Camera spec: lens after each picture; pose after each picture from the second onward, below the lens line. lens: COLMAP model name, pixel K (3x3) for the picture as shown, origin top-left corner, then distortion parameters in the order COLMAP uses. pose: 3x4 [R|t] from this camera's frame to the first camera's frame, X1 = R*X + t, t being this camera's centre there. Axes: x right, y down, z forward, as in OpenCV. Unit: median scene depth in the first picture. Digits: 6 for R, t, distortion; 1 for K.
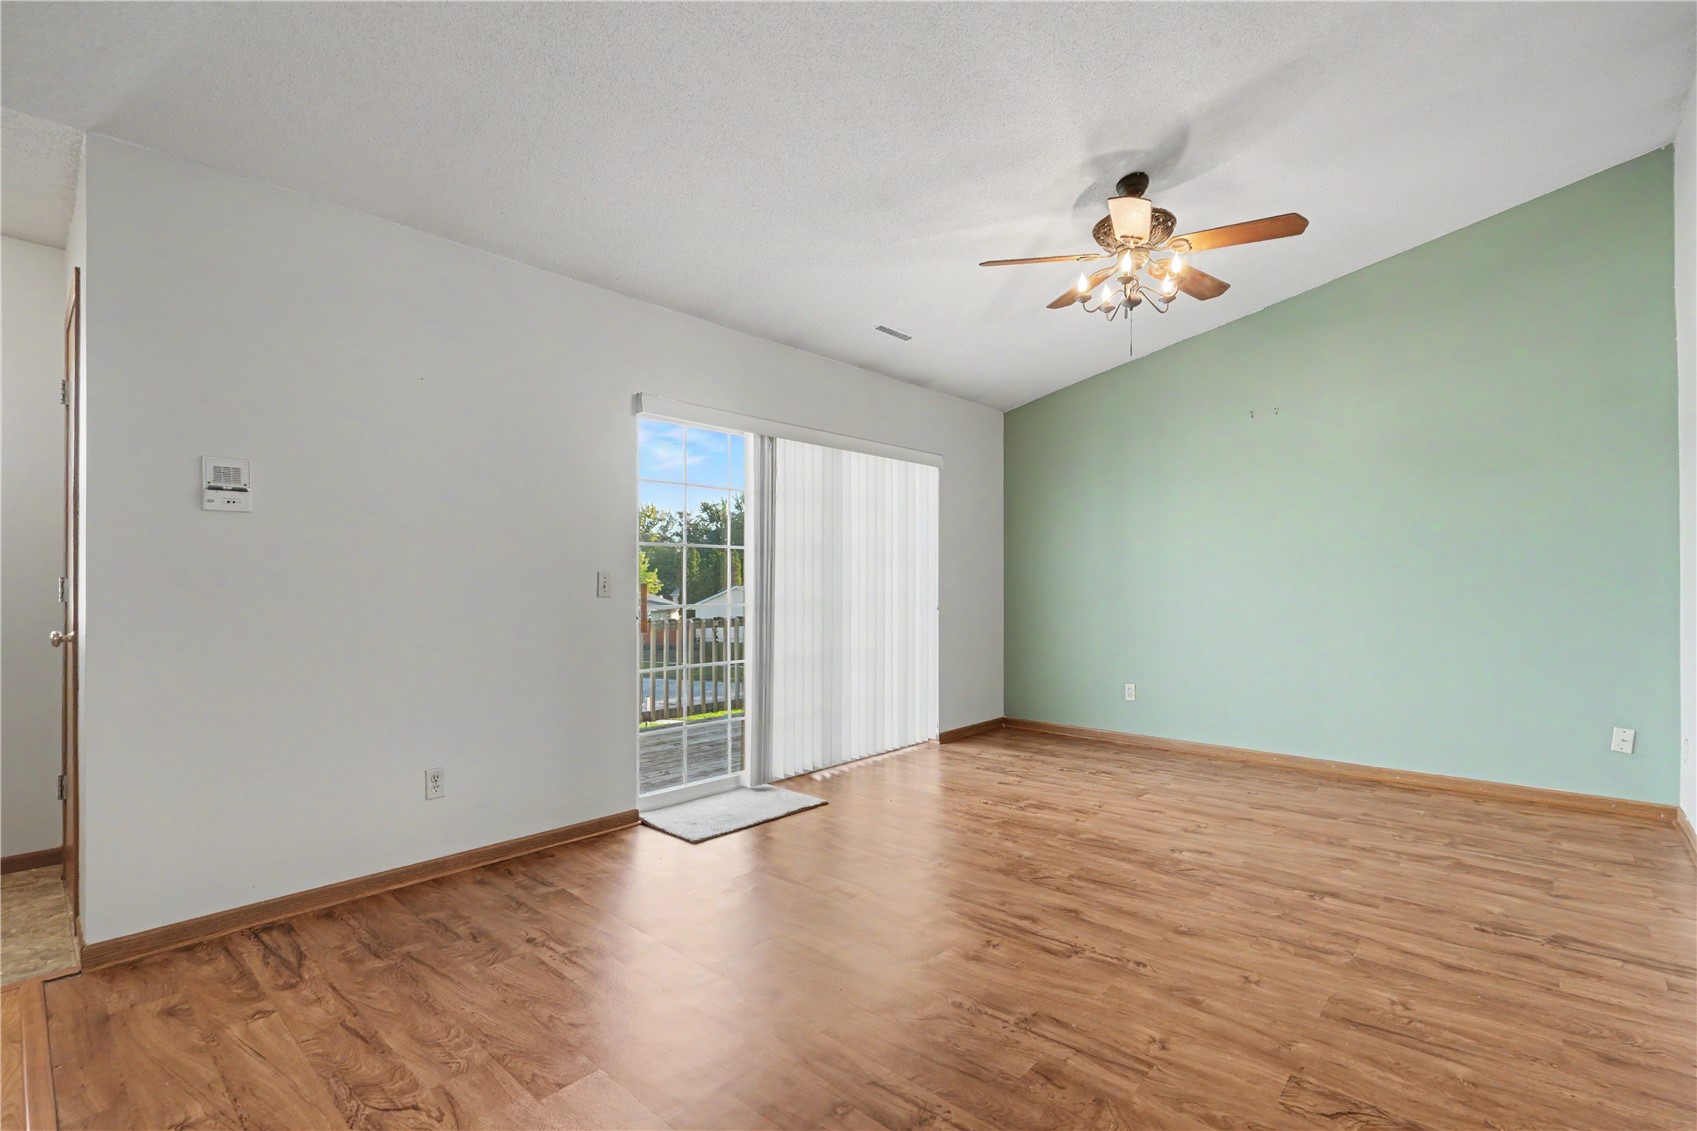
lens RADIAL K [[762.5, 0, 856.7], [0, 762.5, 577.1], [0, 0, 1]] dist [-0.014730, 0.006821]
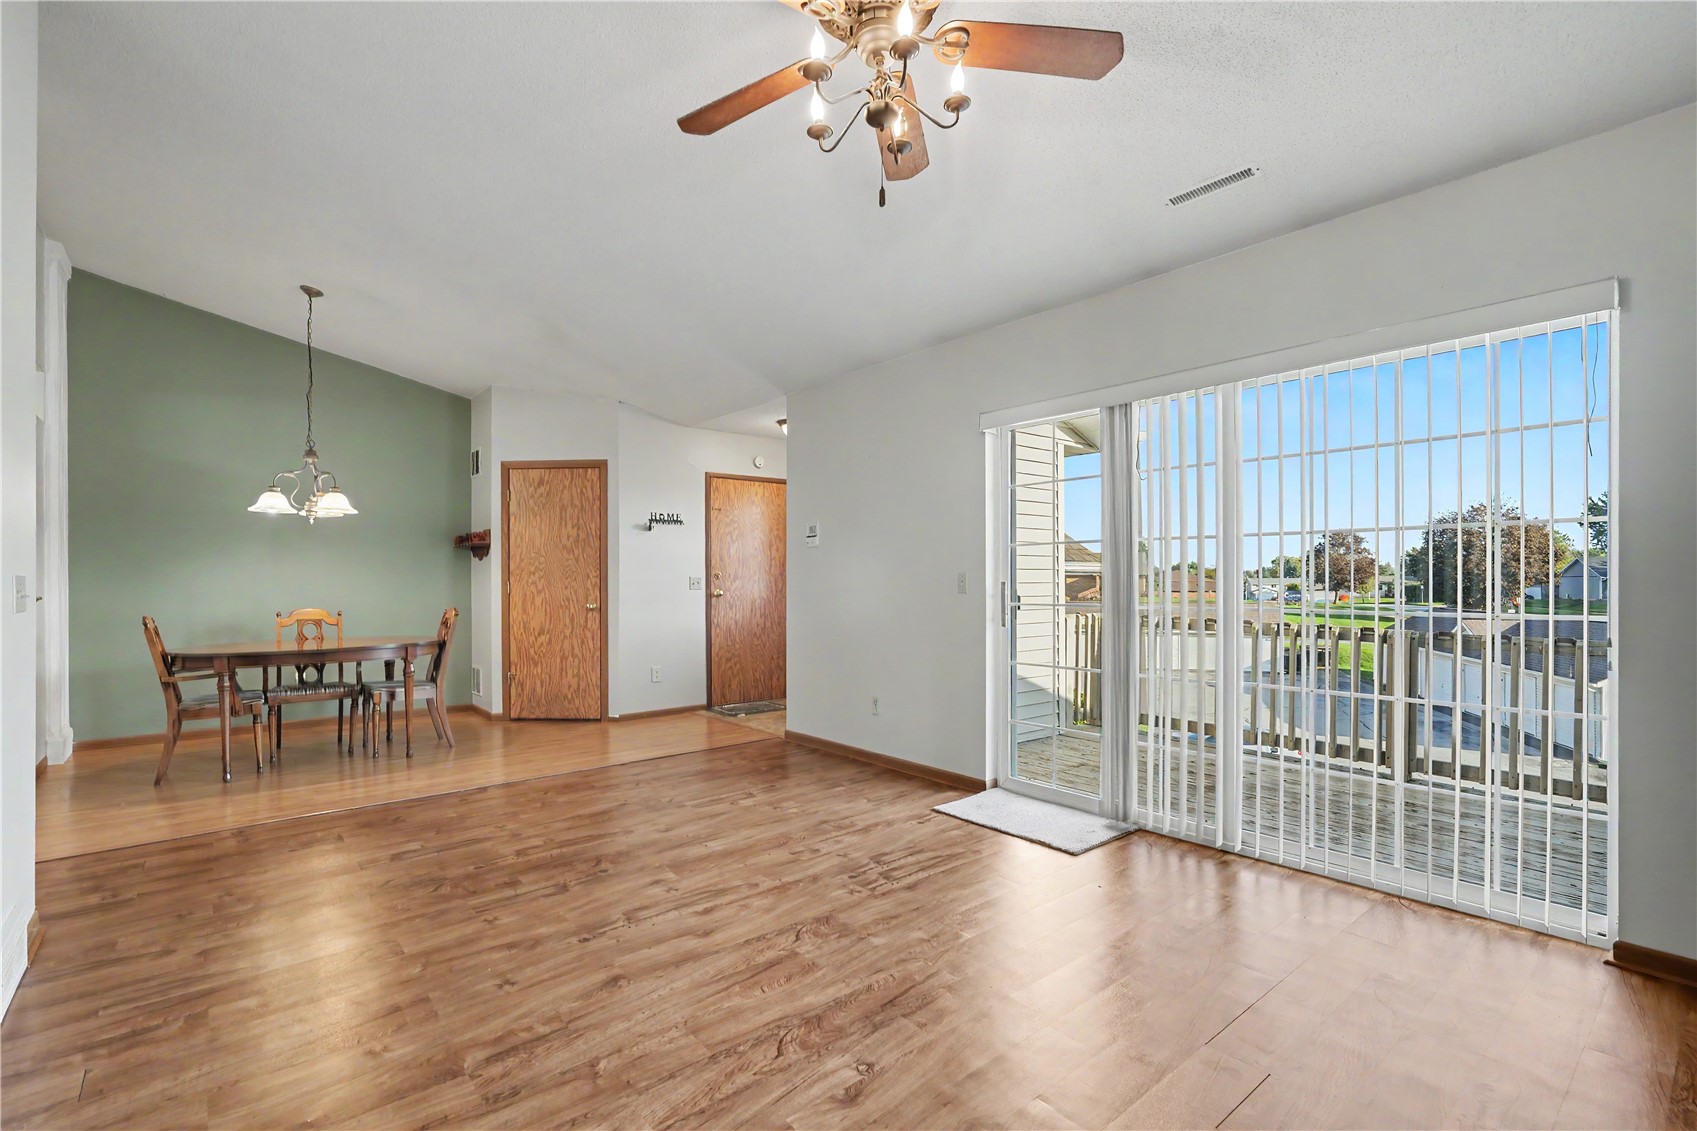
lens RADIAL K [[775.1, 0, 851.7], [0, 775.1, 580.2], [0, 0, 1]] dist [-0.012785, 0.000032]
pose [[-0.137558, 0.003646, -0.990487, 1.201571], [0.008711, 0.999959, 0.002471, 0.001155], [0.990455, -0.008288, -0.137585, 1.311374]]
